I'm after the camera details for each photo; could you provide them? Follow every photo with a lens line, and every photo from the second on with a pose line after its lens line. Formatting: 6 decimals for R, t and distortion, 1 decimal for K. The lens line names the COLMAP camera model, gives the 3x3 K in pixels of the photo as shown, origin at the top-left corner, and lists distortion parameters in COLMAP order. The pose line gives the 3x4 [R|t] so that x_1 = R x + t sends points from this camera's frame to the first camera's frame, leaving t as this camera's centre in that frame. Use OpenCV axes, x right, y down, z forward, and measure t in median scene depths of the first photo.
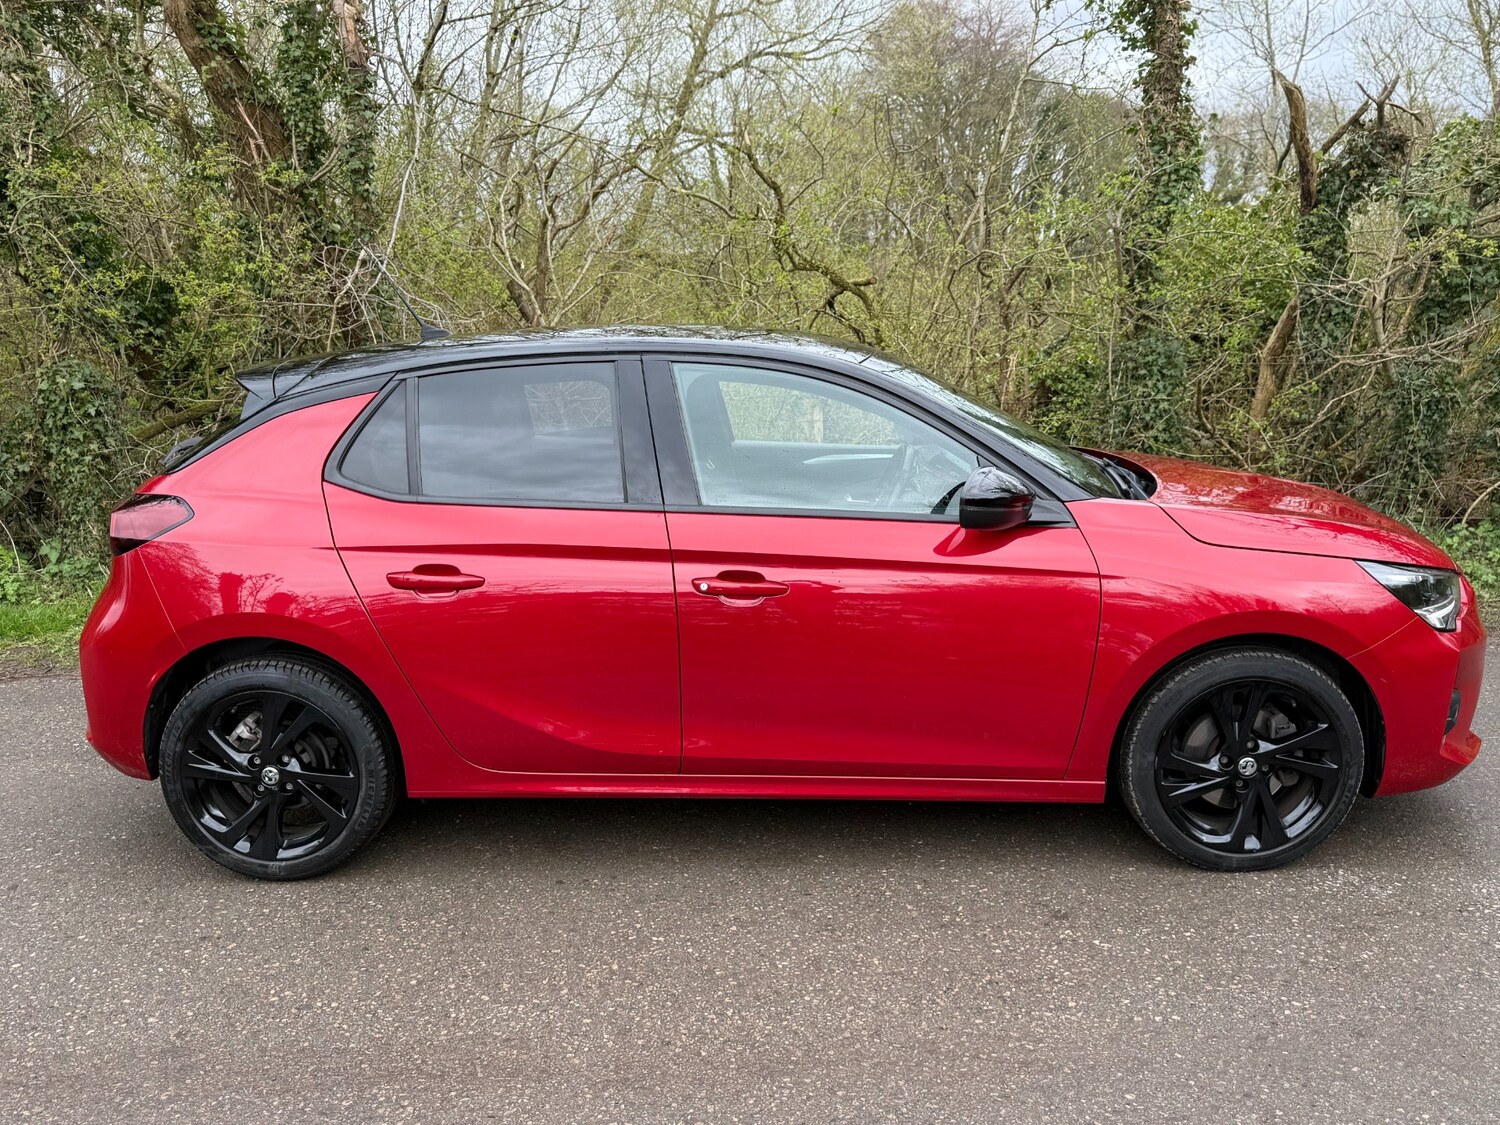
lens RADIAL K [[1286.0, 0, 734.0], [0, 1286.0, 541.5], [0, 0, 1]] dist [0.040160, -0.068476]
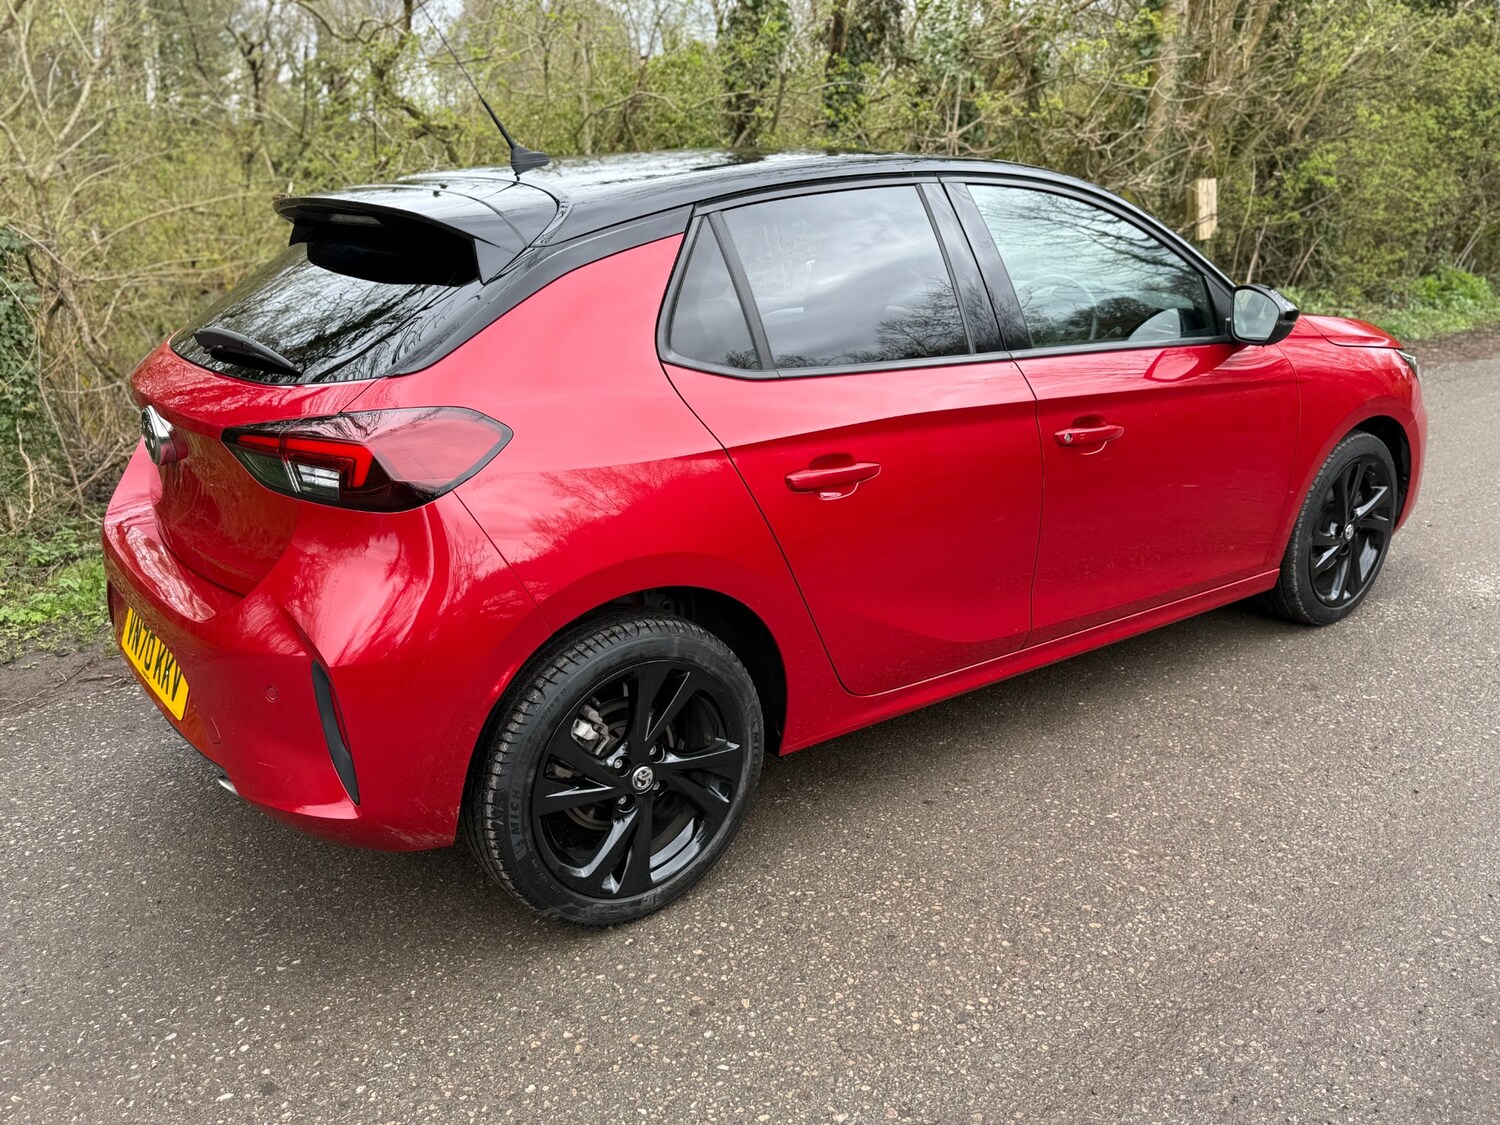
lens RADIAL K [[1286.0, 0, 757.9], [0, 1286.0, 563.0], [0, 0, 1]] dist [0.040160, -0.068476]
pose [[0.771598, -0.189940, 0.607091, -0.719492], [0.120689, 0.980758, 0.153455, -0.039991], [-0.624556, -0.045136, 0.779674, 0.399236]]
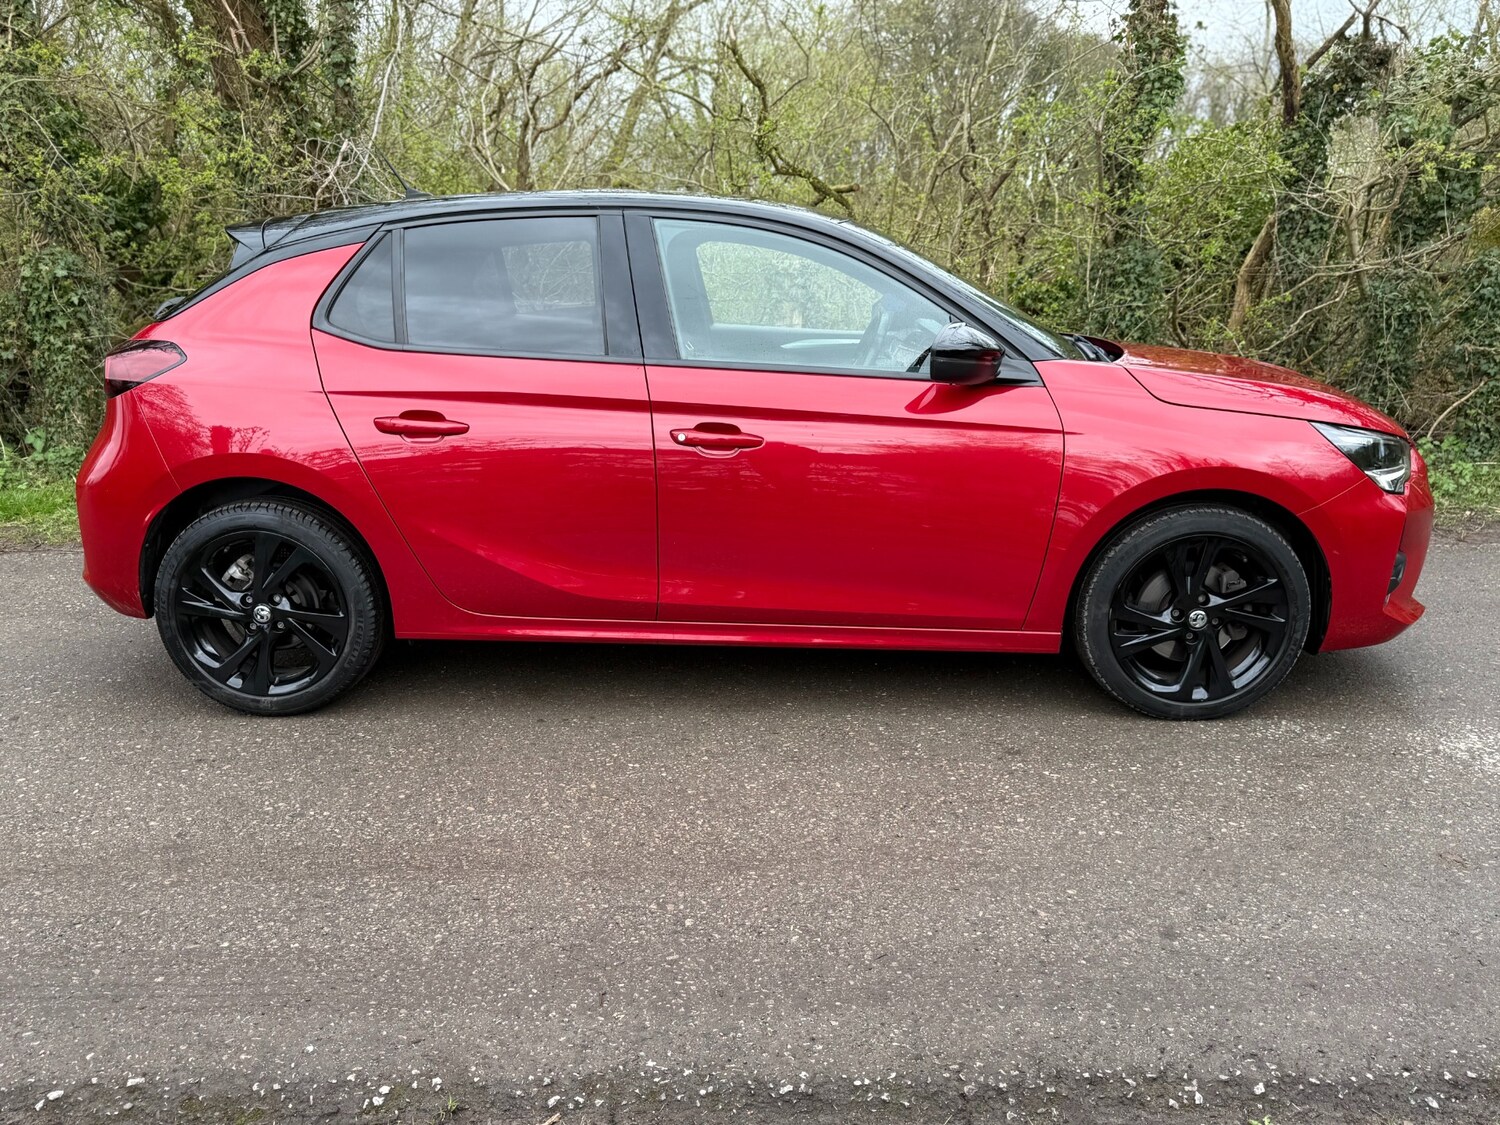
lens RADIAL K [[1286.0, 0, 722.6], [0, 1286.0, 564.8], [0, 0, 1]] dist [0.040160, -0.068476]
pose [[0.999832, 0.016142, 0.008663, 0.002201], [-0.016632, 0.998069, 0.059839, 0.072715], [-0.007680, -0.059973, 0.998170, -0.038318]]
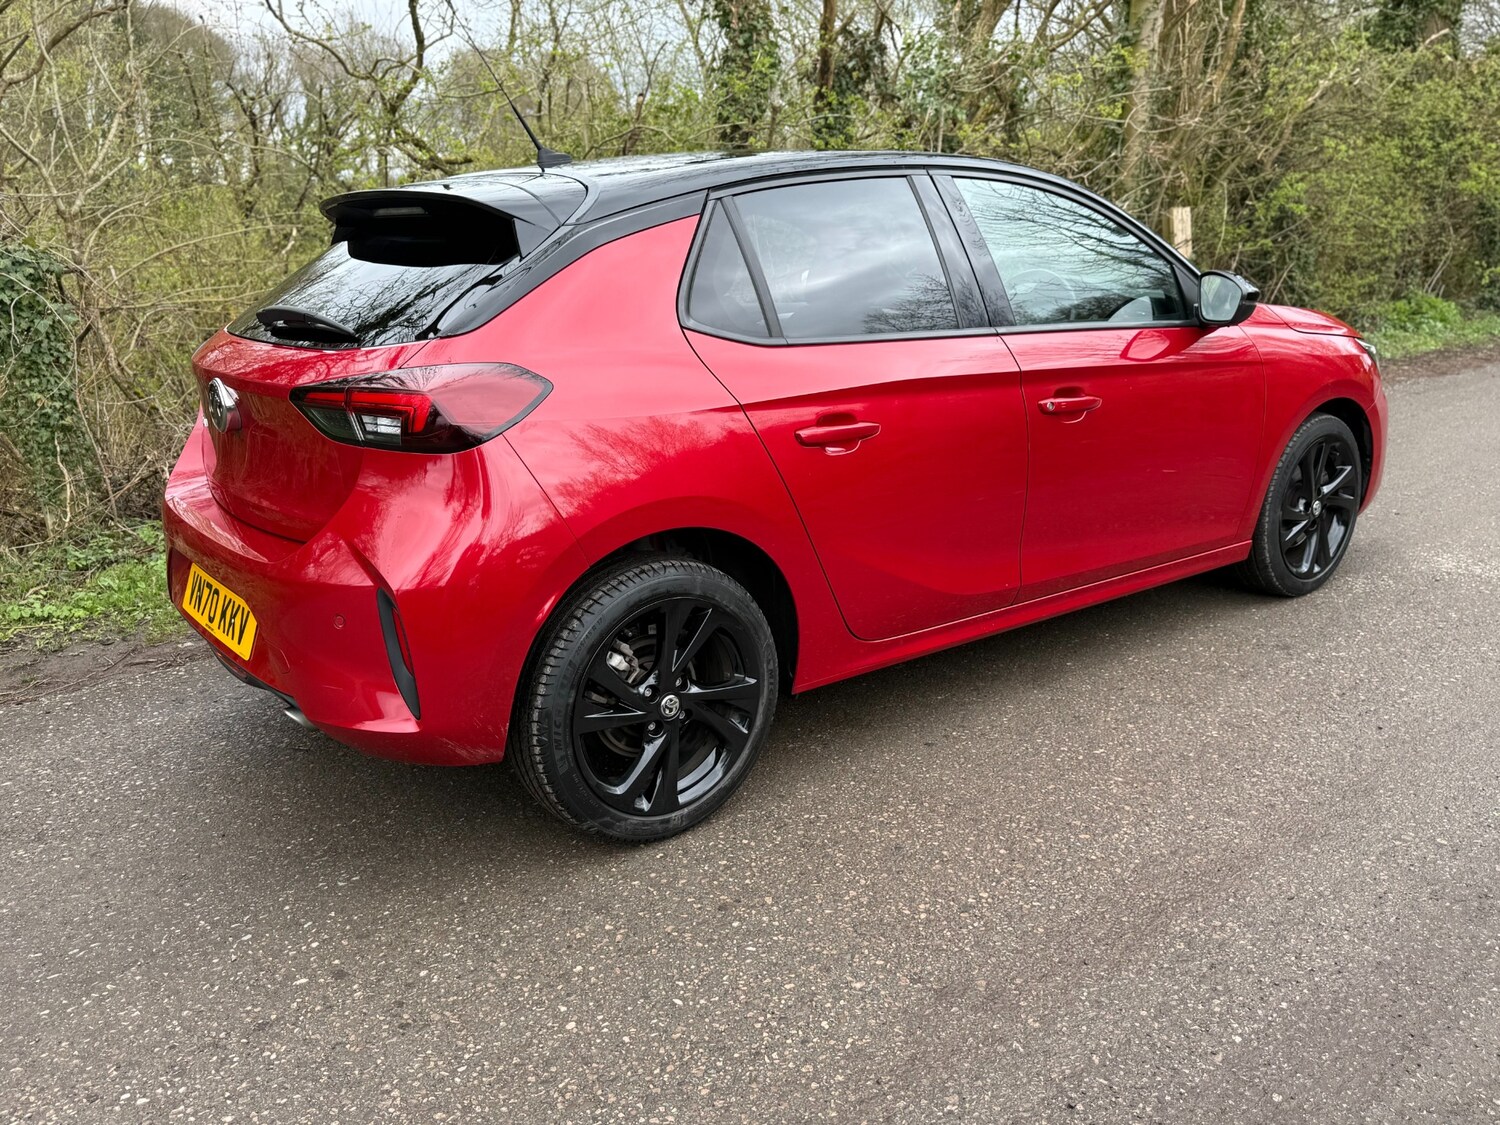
lens RADIAL K [[1286.0, 0, 754.9], [0, 1286.0, 568.6], [0, 0, 1]] dist [0.040160, -0.068476]
pose [[0.765550, -0.180494, 0.617540, -0.787575], [0.135244, 0.983542, 0.119810, 0.009970], [-0.629002, -0.008202, 0.777361, 0.349147]]
